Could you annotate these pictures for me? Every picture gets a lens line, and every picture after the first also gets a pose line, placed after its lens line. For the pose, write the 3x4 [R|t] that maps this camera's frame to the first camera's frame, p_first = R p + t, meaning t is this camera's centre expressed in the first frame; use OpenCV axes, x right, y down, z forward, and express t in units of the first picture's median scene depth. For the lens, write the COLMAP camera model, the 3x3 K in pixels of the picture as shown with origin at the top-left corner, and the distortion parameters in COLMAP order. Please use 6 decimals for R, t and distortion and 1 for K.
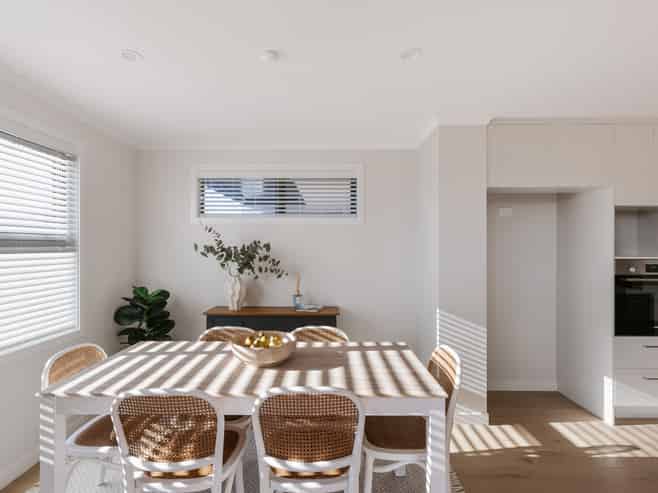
lens RADIAL K [[339.4, 0, 326.2], [0, 339.4, 246.7], [0, 0, 1]] dist [0.002590, 0.000530]
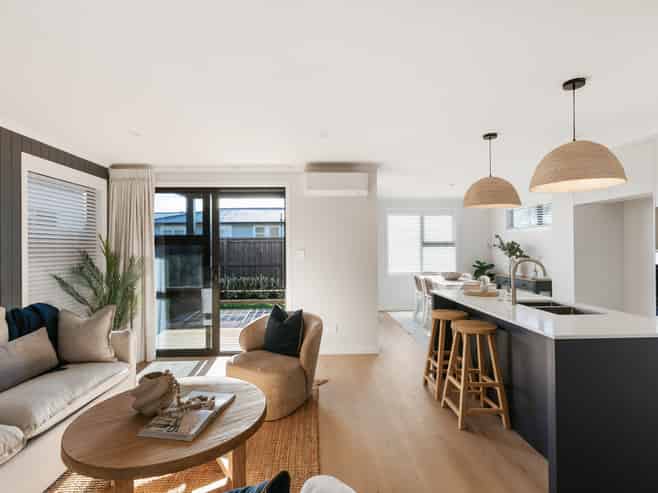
lens RADIAL K [[339.4, 0, 326.2], [0, 339.4, 246.7], [0, 0, 1]] dist [0.002590, 0.000530]
pose [[0.039125, -0.002505, -0.999231, 1.806333], [0.009211, 0.999955, -0.002146, 0.008670], [0.999192, -0.009120, 0.039146, -0.198228]]
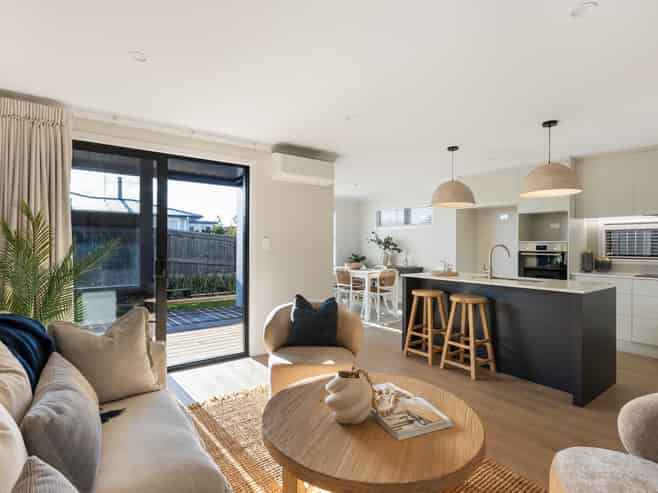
lens RADIAL K [[339.4, 0, 326.2], [0, 339.4, 246.7], [0, 0, 1]] dist [0.002590, 0.000530]
pose [[0.584074, 0.003707, -0.811692, 1.558531], [-0.002327, 0.999993, 0.002892, 0.048837], [0.811697, 0.000200, 0.584078, -0.824616]]
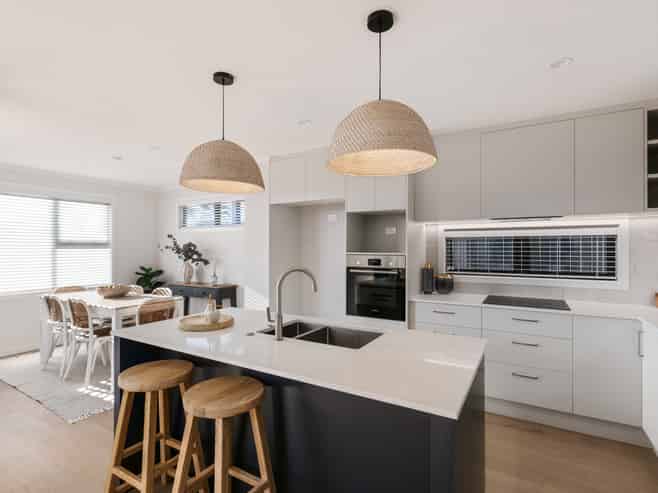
lens RADIAL K [[339.4, 0, 326.2], [0, 339.4, 246.7], [0, 0, 1]] dist [0.002590, 0.000530]
pose [[0.856243, -0.002394, -0.516568, 1.299526], [0.001538, 0.999997, -0.002084, 0.008104], [0.516571, 0.000990, 0.856244, -0.124169]]
